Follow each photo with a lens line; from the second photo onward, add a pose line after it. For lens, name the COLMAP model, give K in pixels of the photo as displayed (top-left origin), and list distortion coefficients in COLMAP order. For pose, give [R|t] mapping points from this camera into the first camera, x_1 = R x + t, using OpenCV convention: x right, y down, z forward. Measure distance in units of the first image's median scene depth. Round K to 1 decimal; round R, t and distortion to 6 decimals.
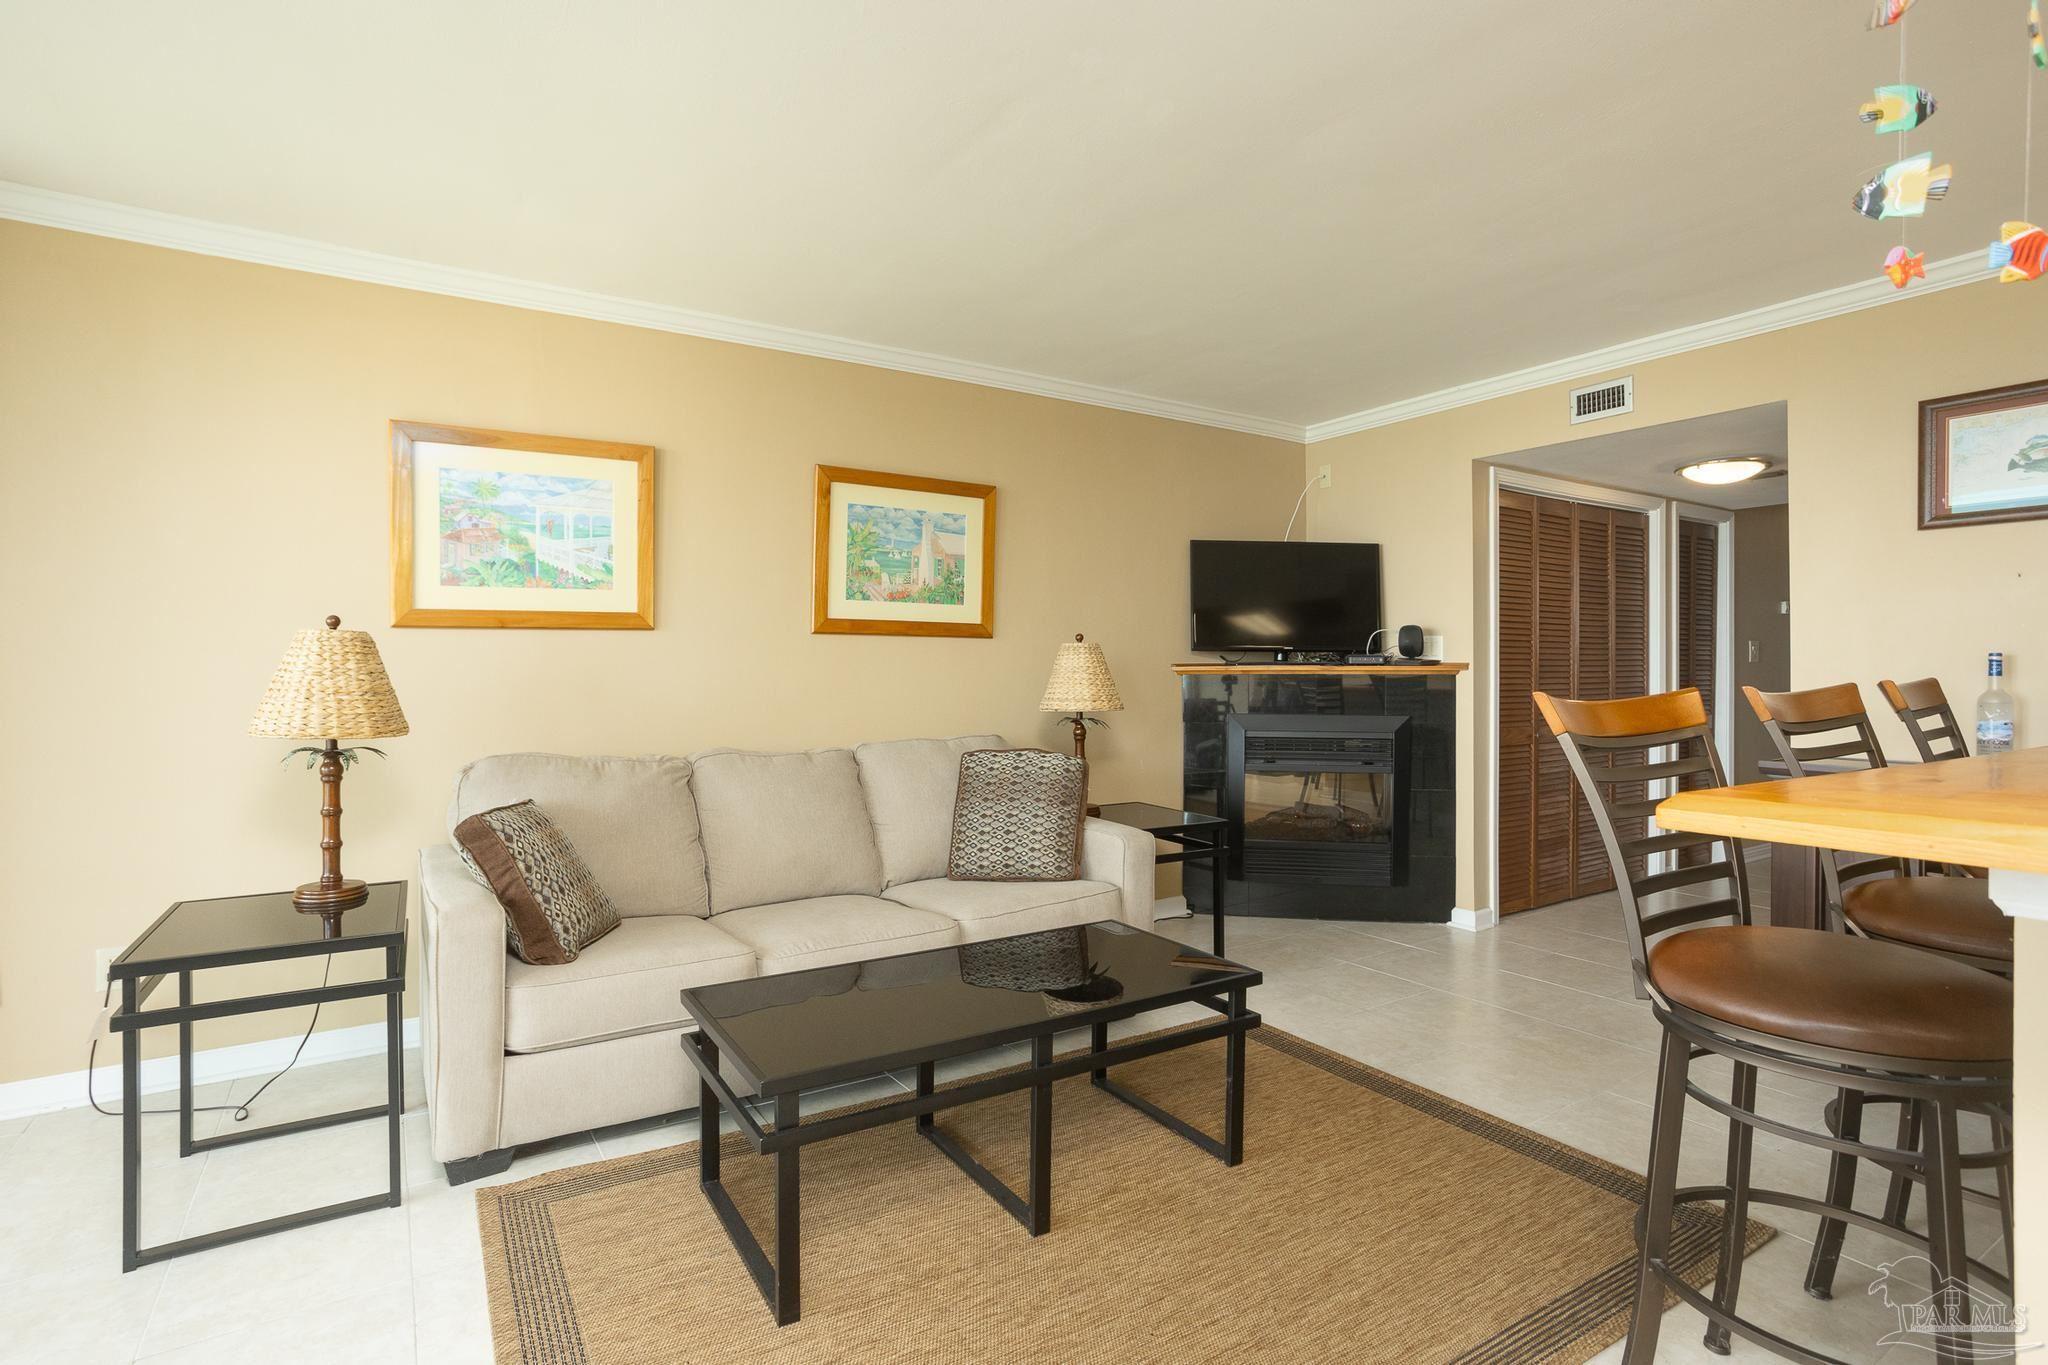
lens RADIAL K [[1001.4, 0, 1022.5], [0, 1001.4, 699.3], [0, 0, 1]] dist [-0.056894, 0.037775]
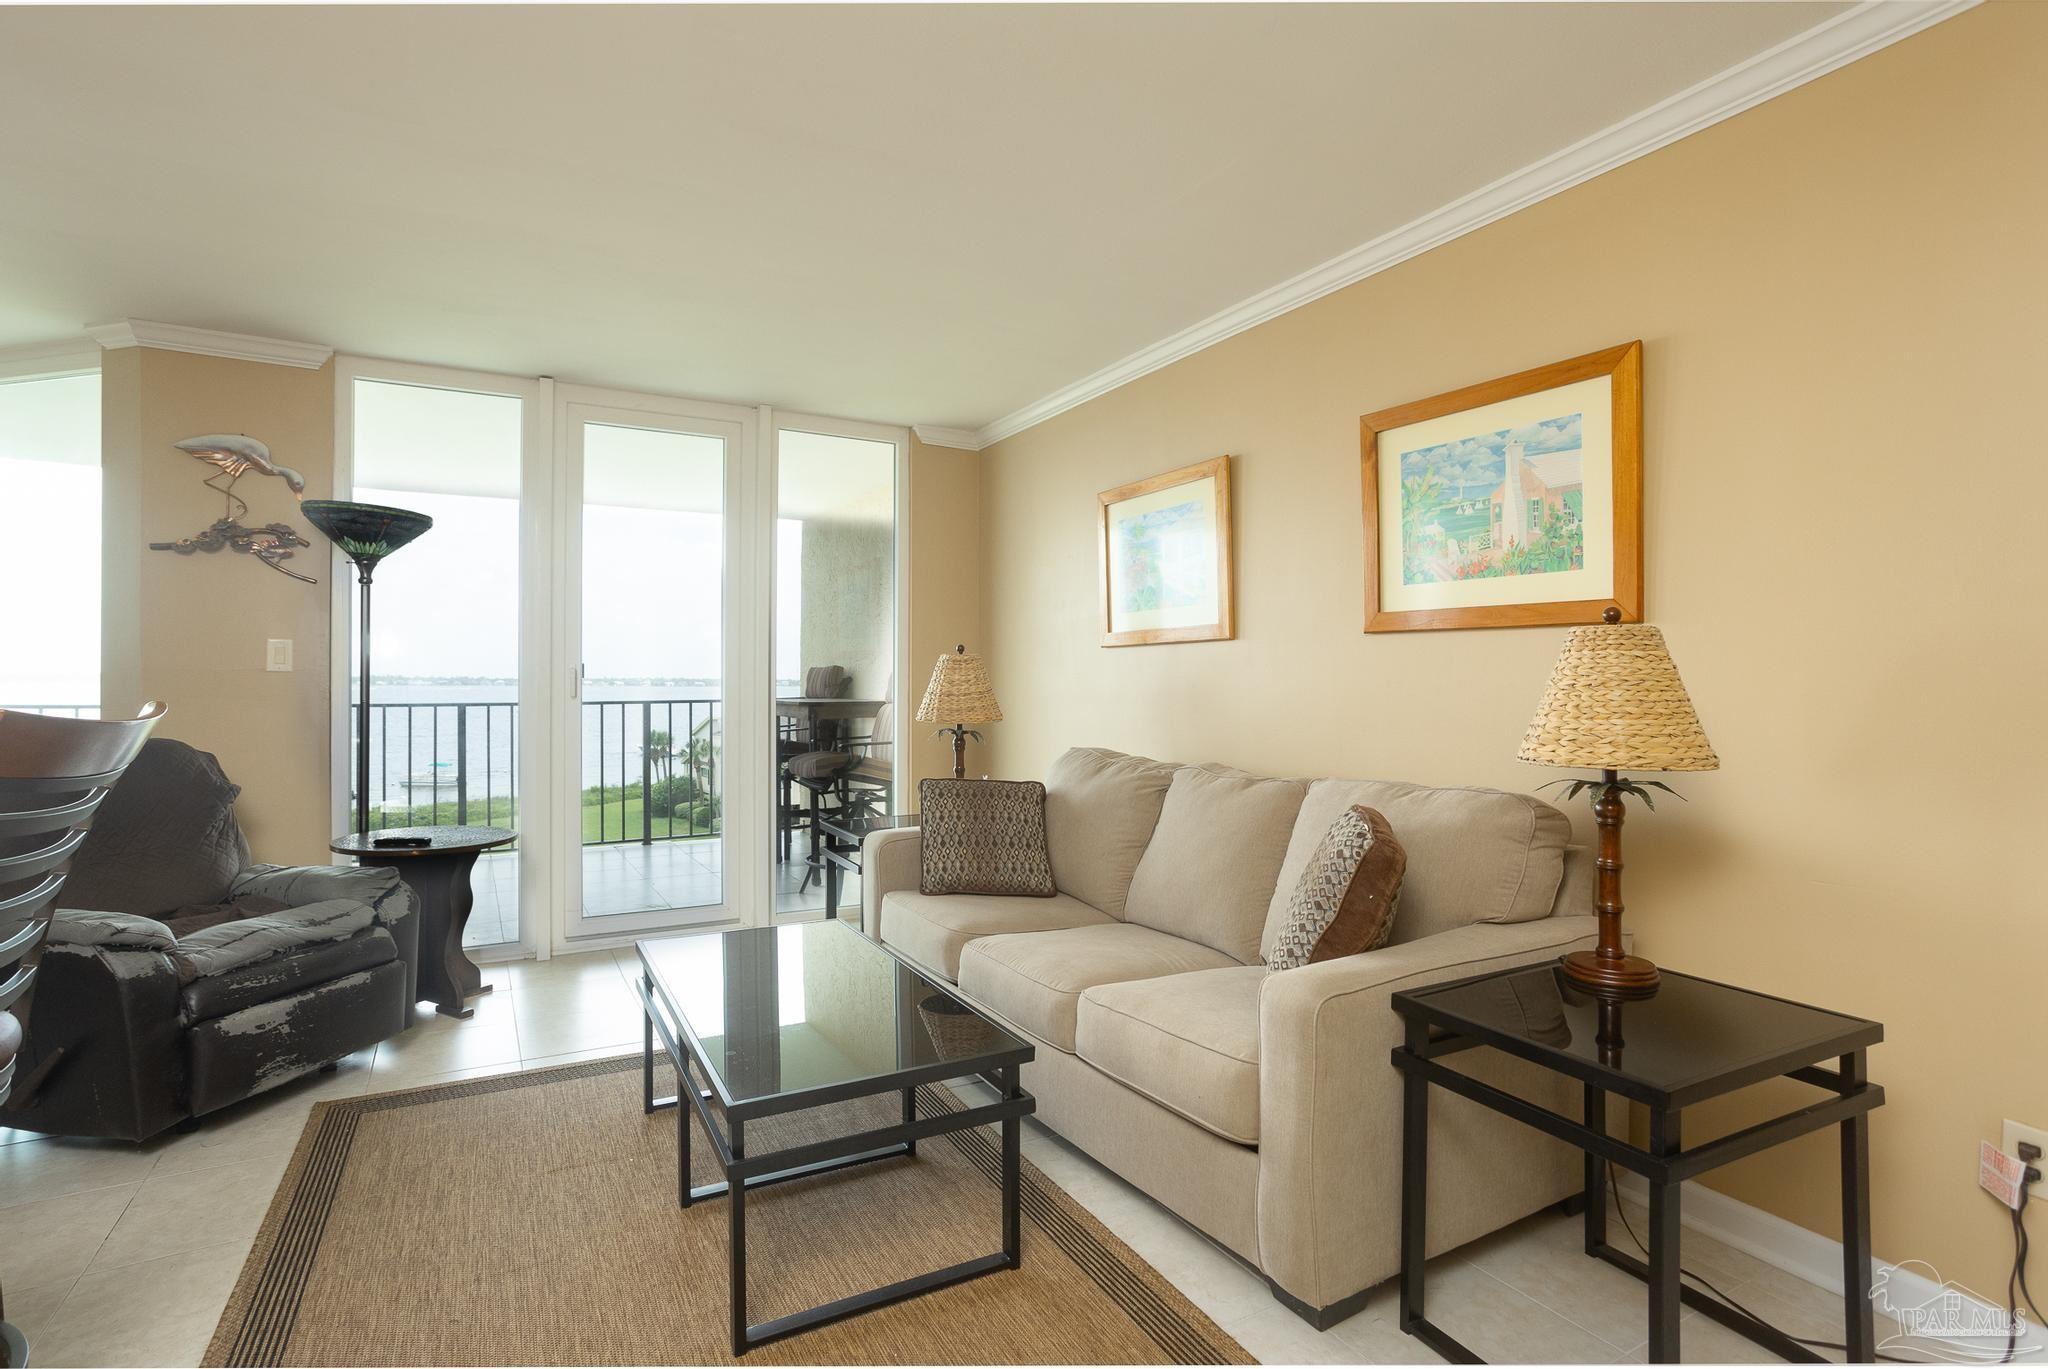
lens RADIAL K [[1001.4, 0, 1022.5], [0, 1001.4, 701.3], [0, 0, 1]] dist [-0.056894, 0.037775]
pose [[-0.051481, 0.020817, -0.998457, 0.548053], [-0.031099, 0.999264, 0.022437, -0.021463], [0.998190, 0.032206, -0.050796, 0.734576]]
